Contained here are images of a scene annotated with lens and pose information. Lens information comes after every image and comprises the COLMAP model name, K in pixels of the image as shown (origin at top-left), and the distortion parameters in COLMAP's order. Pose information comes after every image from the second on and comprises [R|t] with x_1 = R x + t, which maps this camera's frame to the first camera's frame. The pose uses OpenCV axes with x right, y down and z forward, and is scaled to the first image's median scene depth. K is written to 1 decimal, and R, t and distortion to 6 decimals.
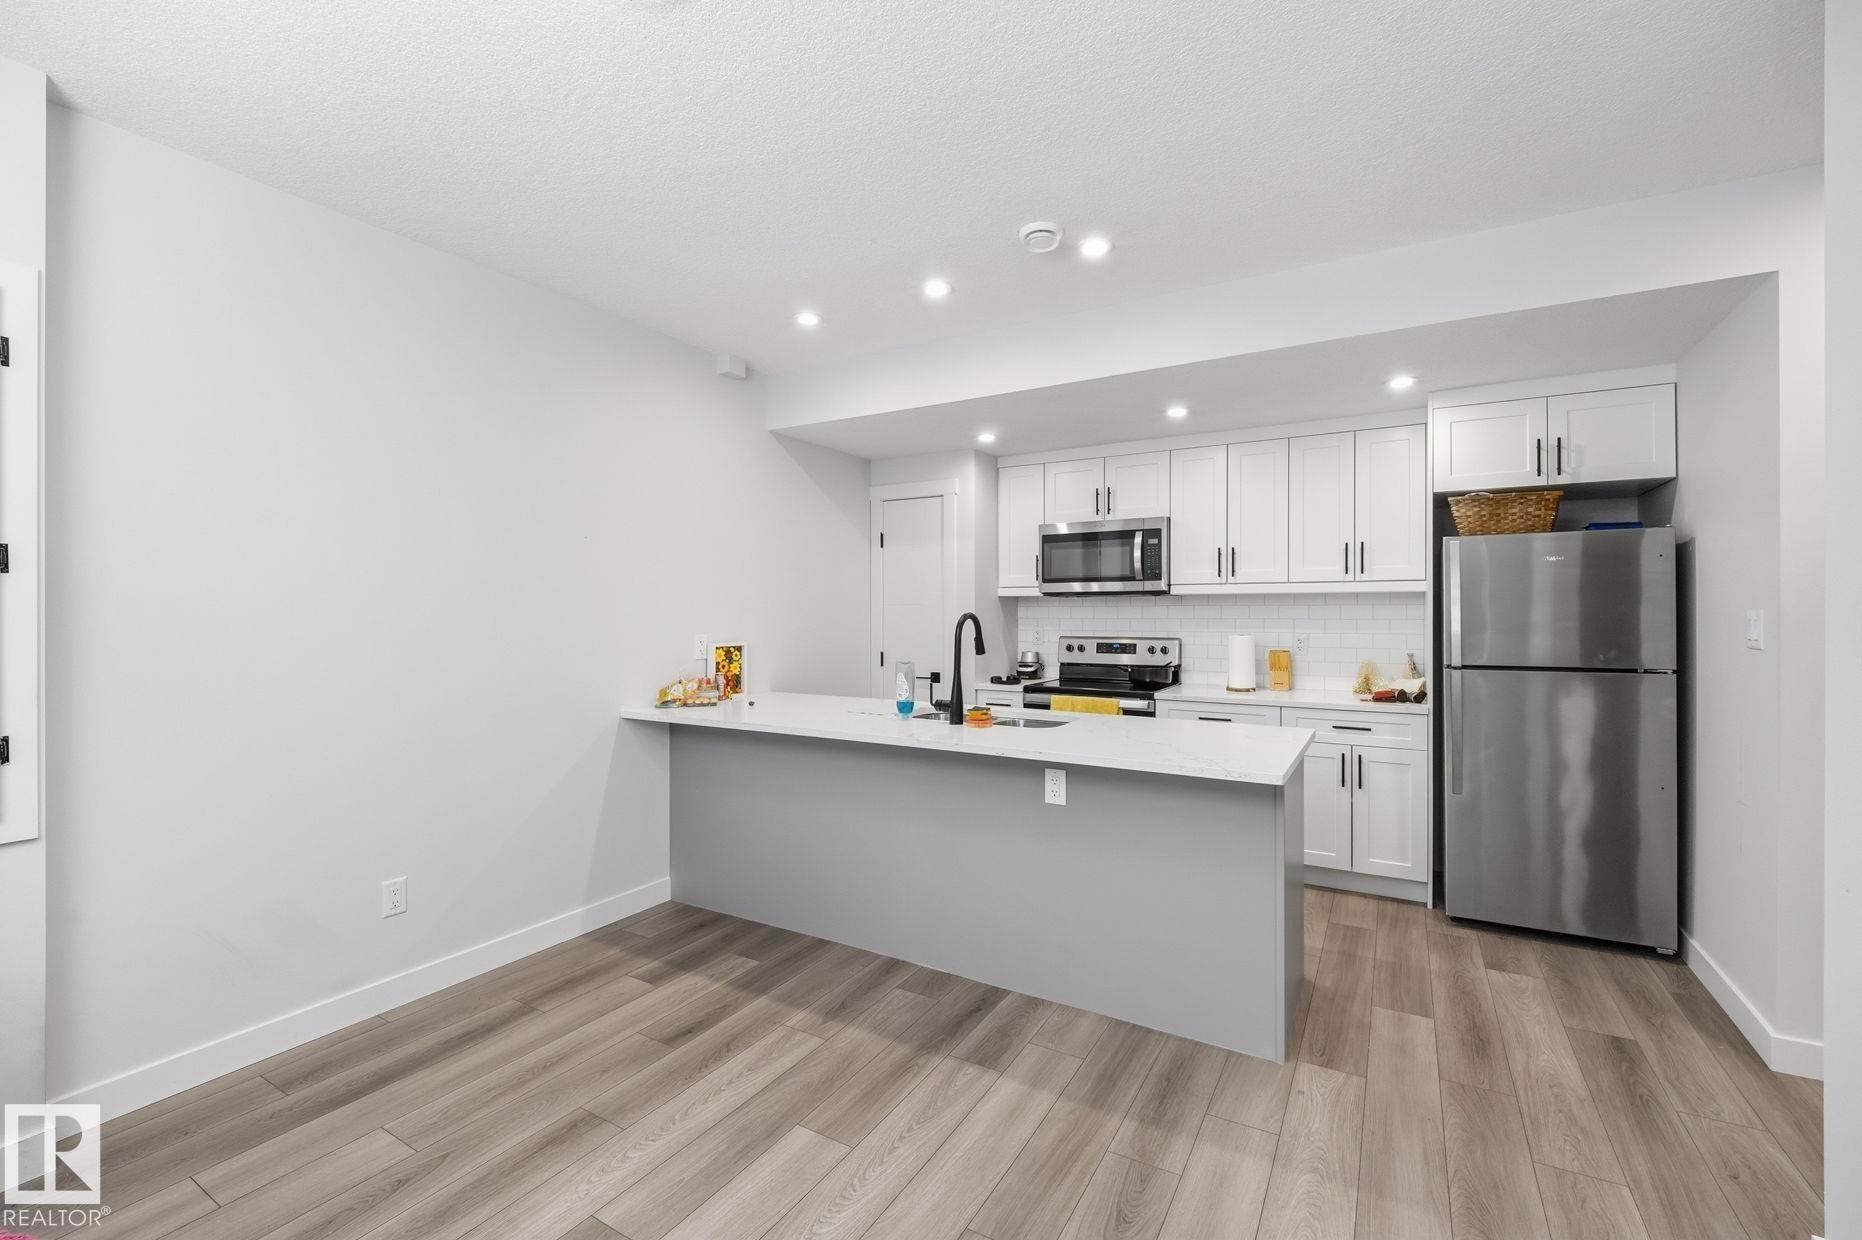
lens RADIAL K [[779.2, 0, 940.6], [0, 779.2, 595.9], [0, 0, 1]] dist [-0.004568, -0.006163]
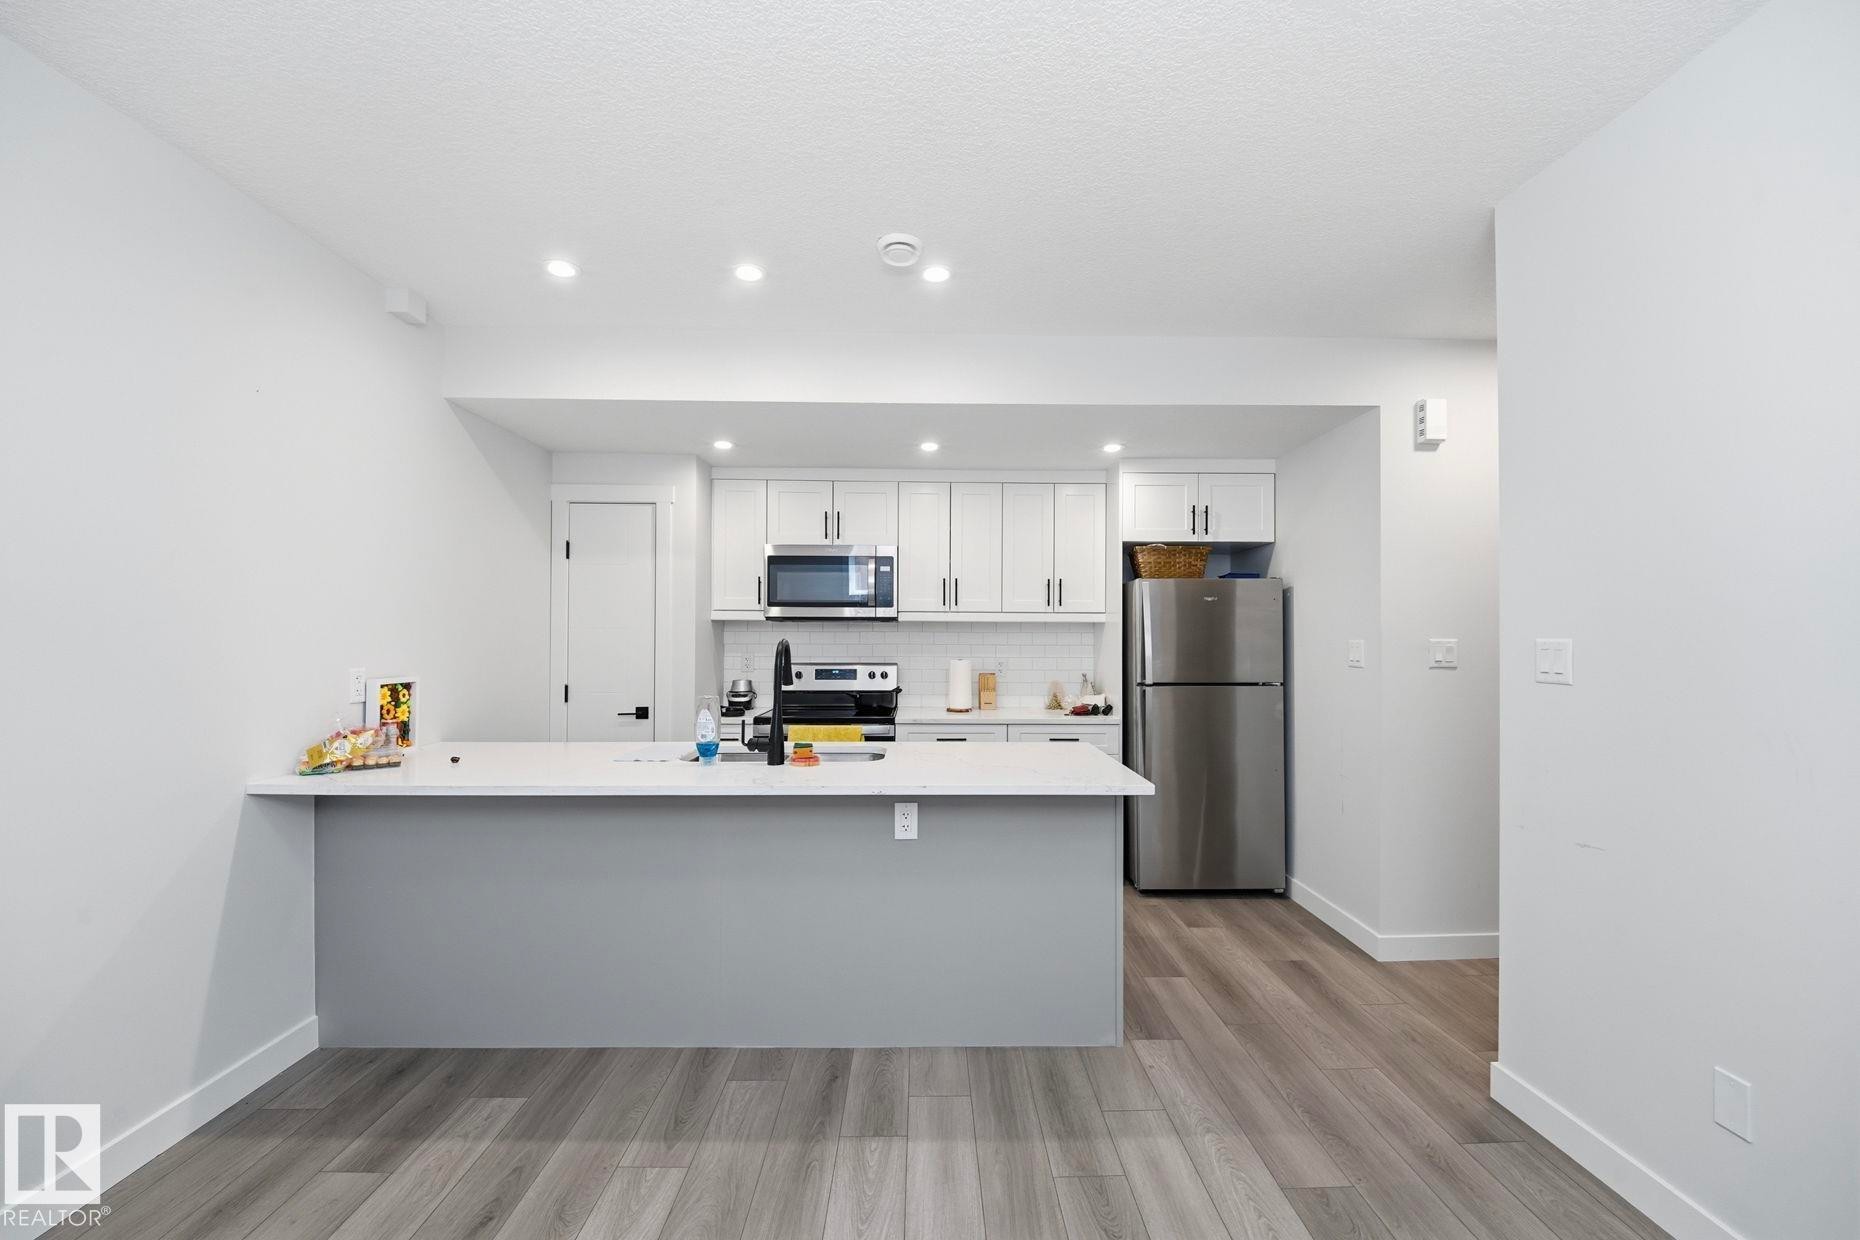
lens RADIAL K [[778.4, 0, 950.4], [0, 778.4, 612.9], [0, 0, 1]] dist [-0.004568, -0.006163]
pose [[0.851494, 0.021169, 0.523938, -0.260496], [-0.016726, 0.999773, -0.013212, -0.000504], [-0.524098, 0.002486, 0.851654, 0.125273]]
